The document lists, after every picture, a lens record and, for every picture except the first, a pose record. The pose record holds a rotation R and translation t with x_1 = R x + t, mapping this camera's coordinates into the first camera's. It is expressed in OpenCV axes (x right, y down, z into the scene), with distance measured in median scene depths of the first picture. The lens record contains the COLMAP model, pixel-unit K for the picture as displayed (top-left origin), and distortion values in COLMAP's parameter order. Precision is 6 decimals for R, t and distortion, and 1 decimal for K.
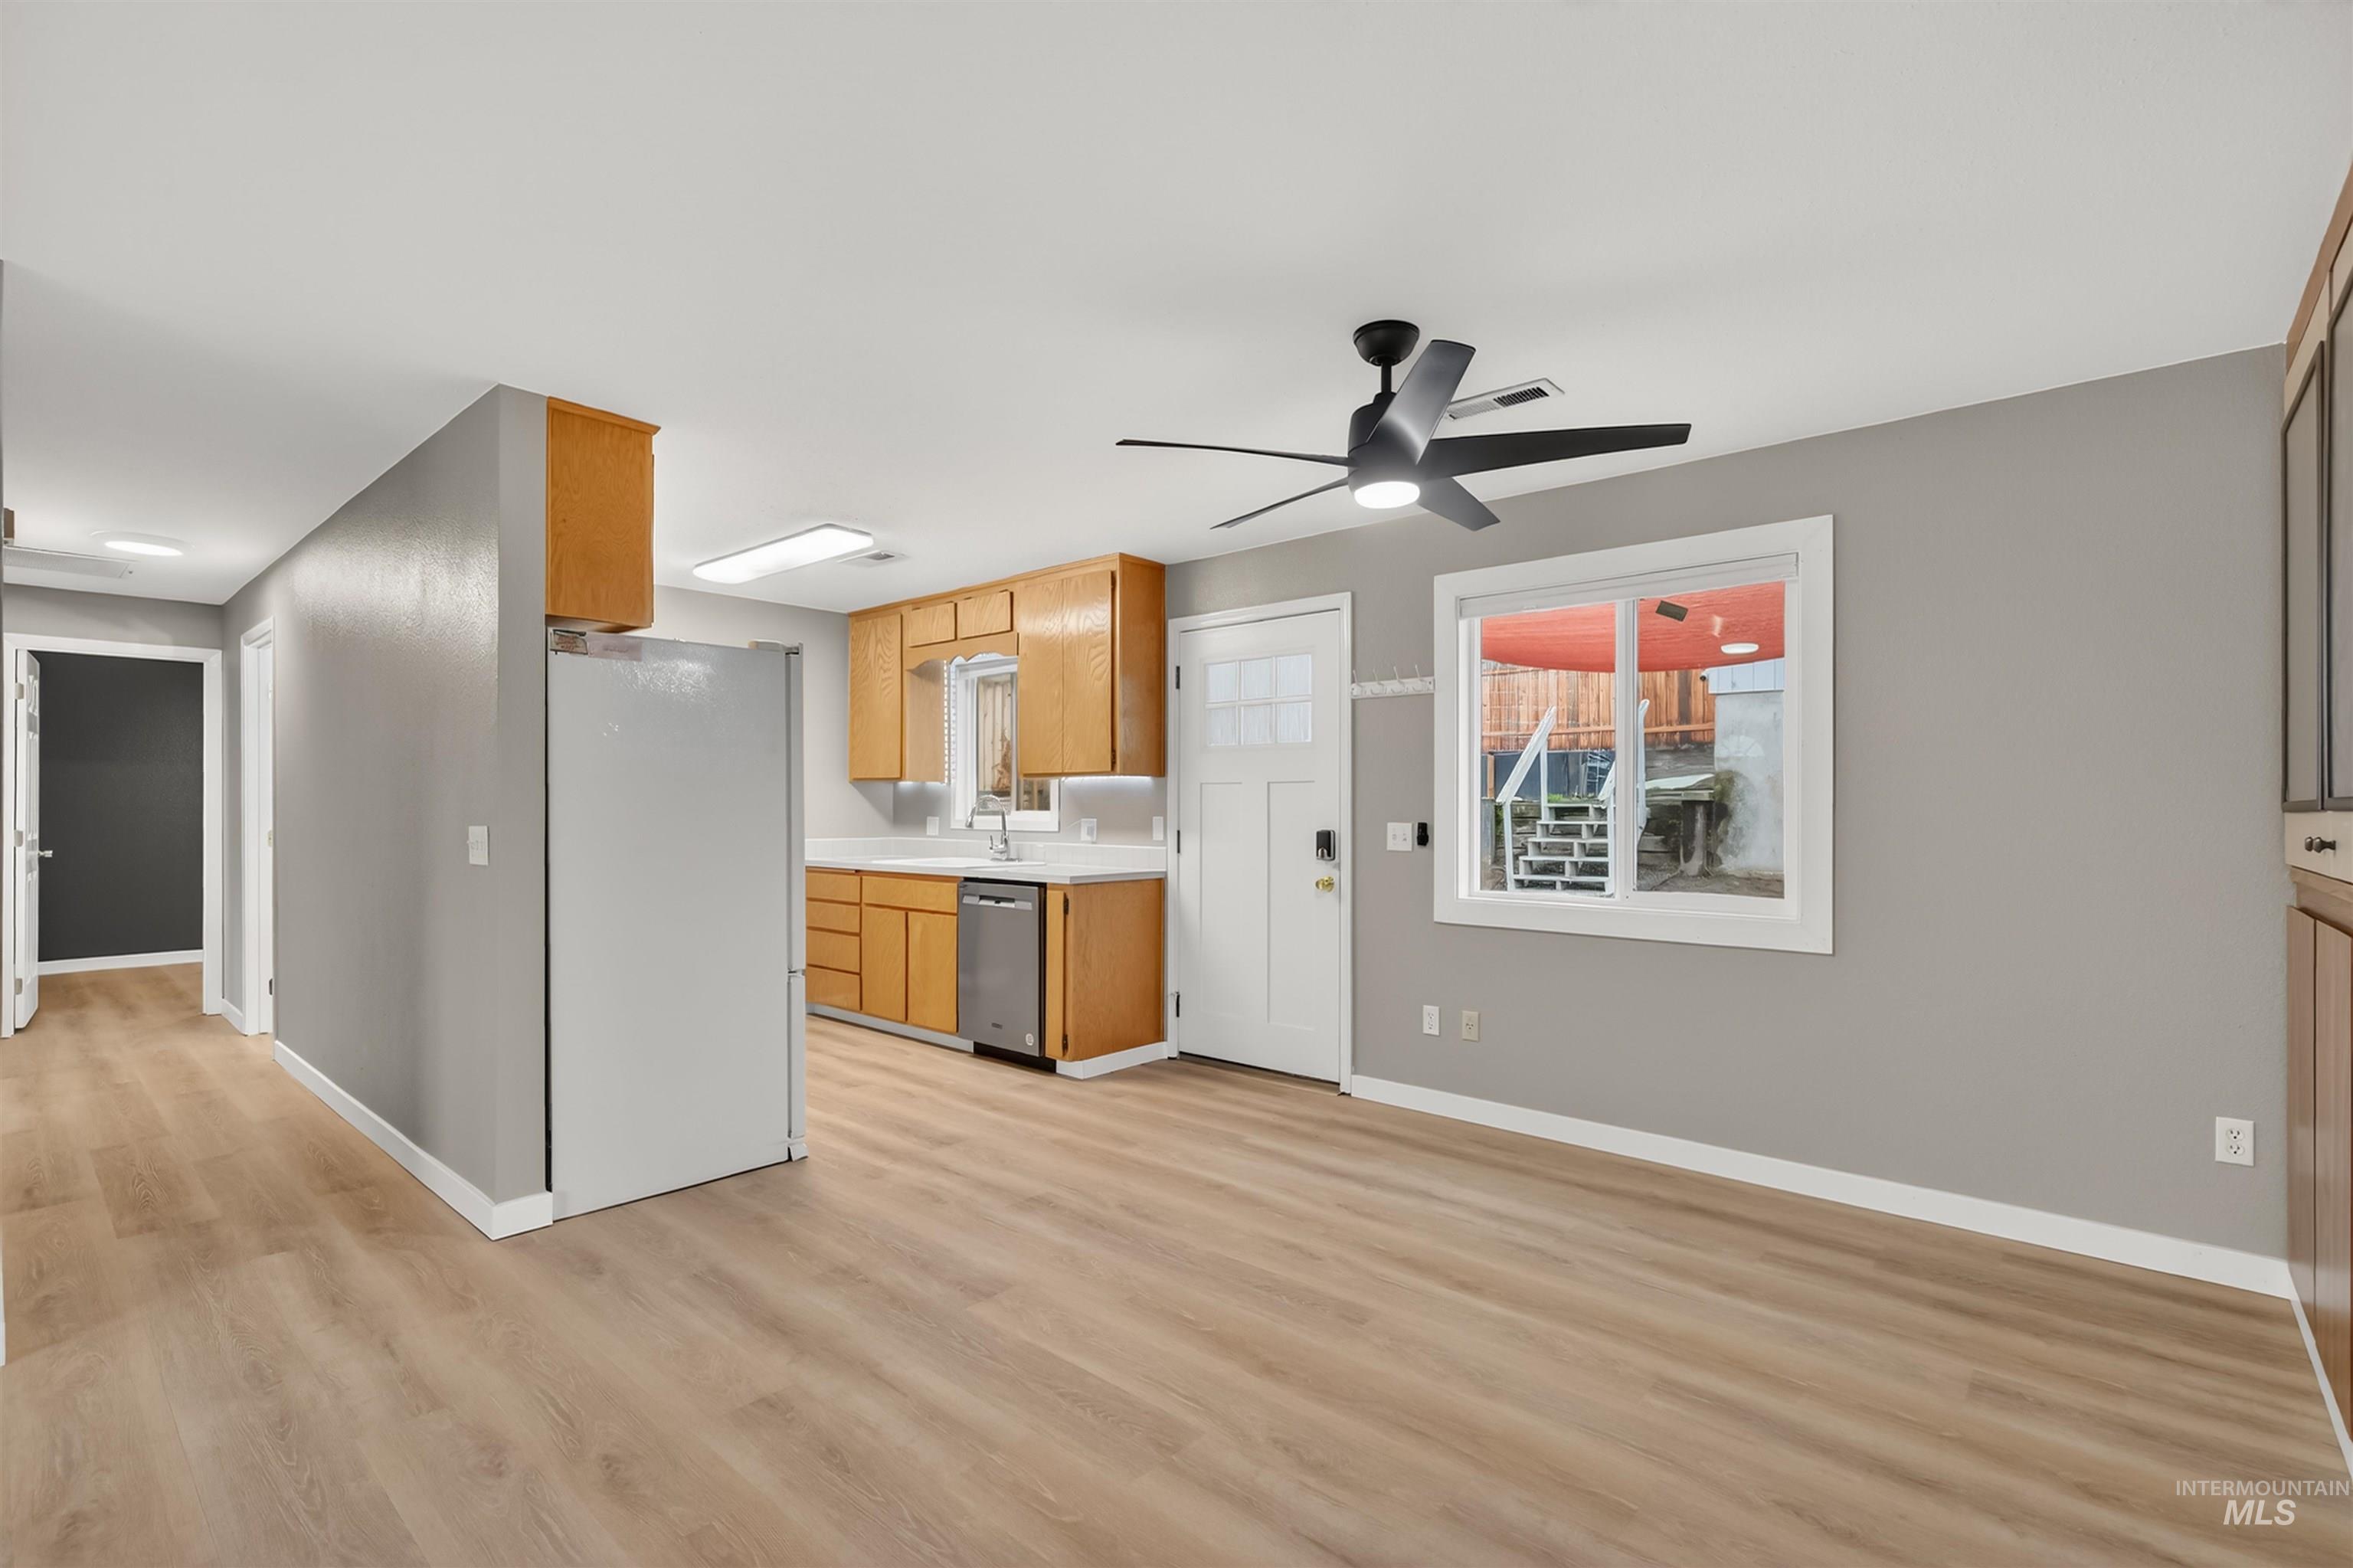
lens RADIAL K [[1076.2, 0, 1183.8], [0, 1076.2, 805.4], [0, 0, 1]] dist [-0.001770, 0.001415]
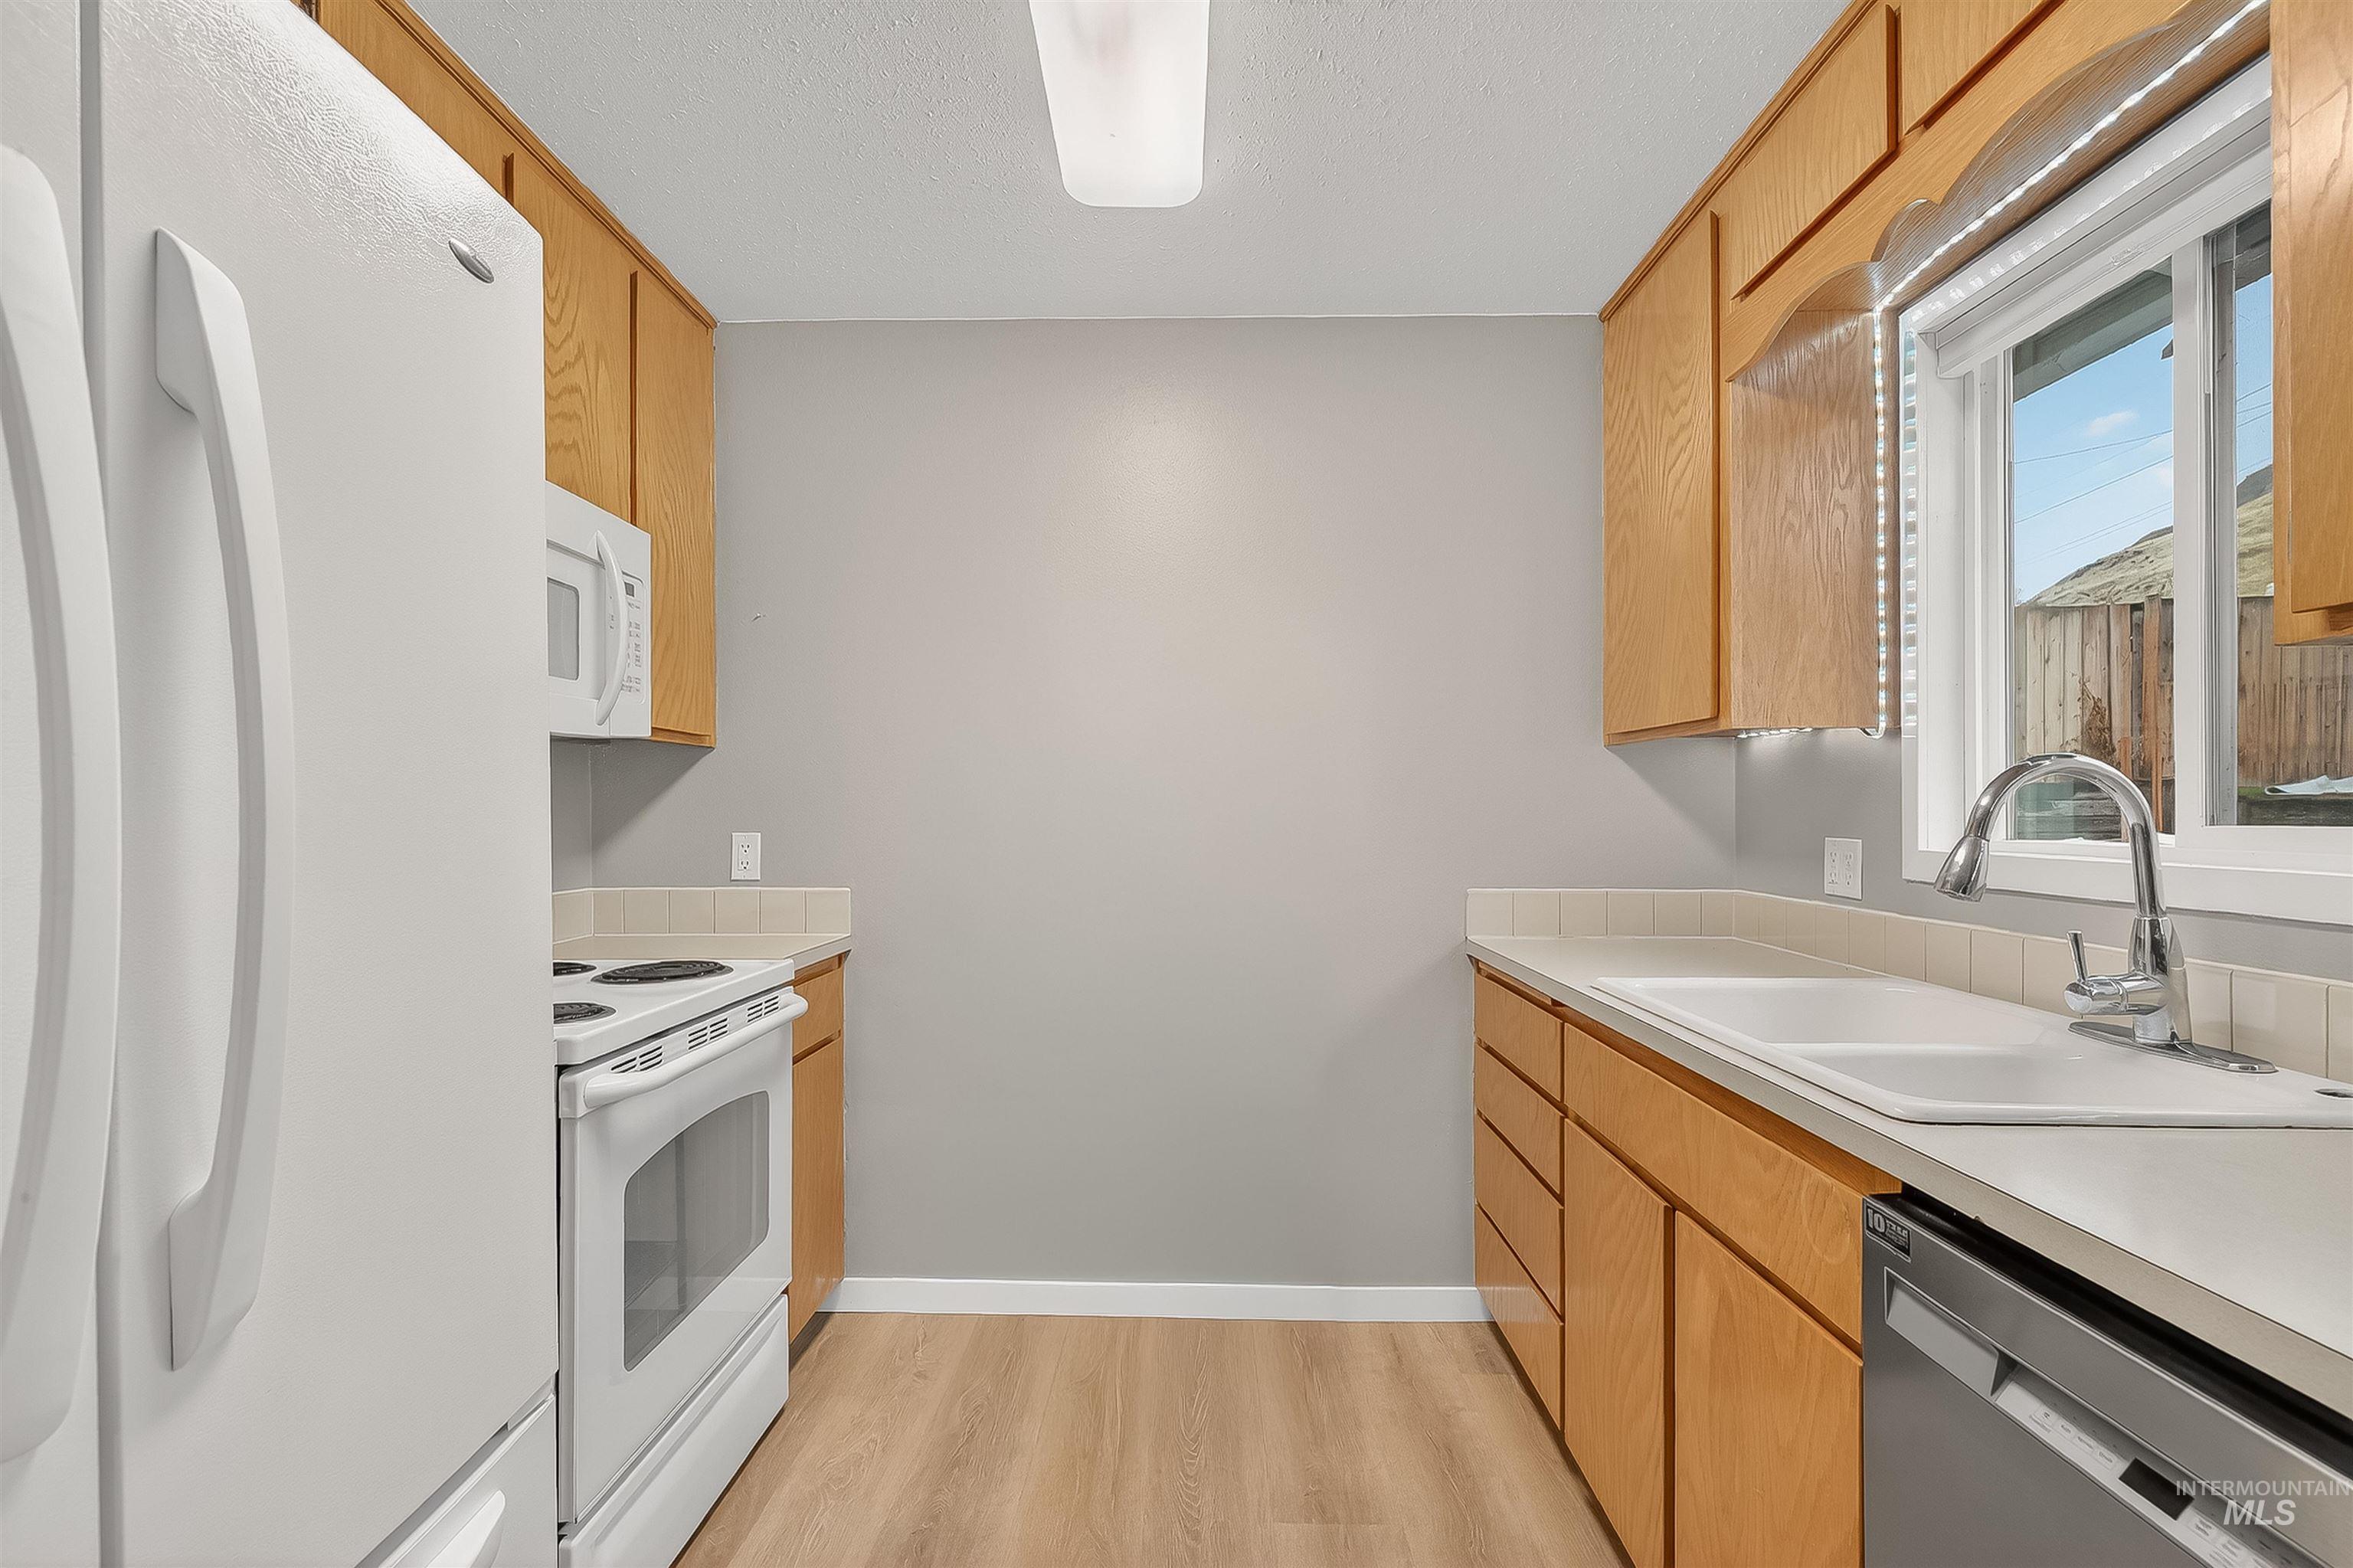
lens RADIAL K [[1076.2, 0, 1183.8], [0, 1076.2, 820.9], [0, 0, 1]] dist [-0.001770, 0.001415]
pose [[0.653747, 0.002327, -0.756710, -0.177305], [0.005963, 0.999948, 0.008226, 0.002141], [0.756690, -0.009890, 0.653699, 0.961194]]
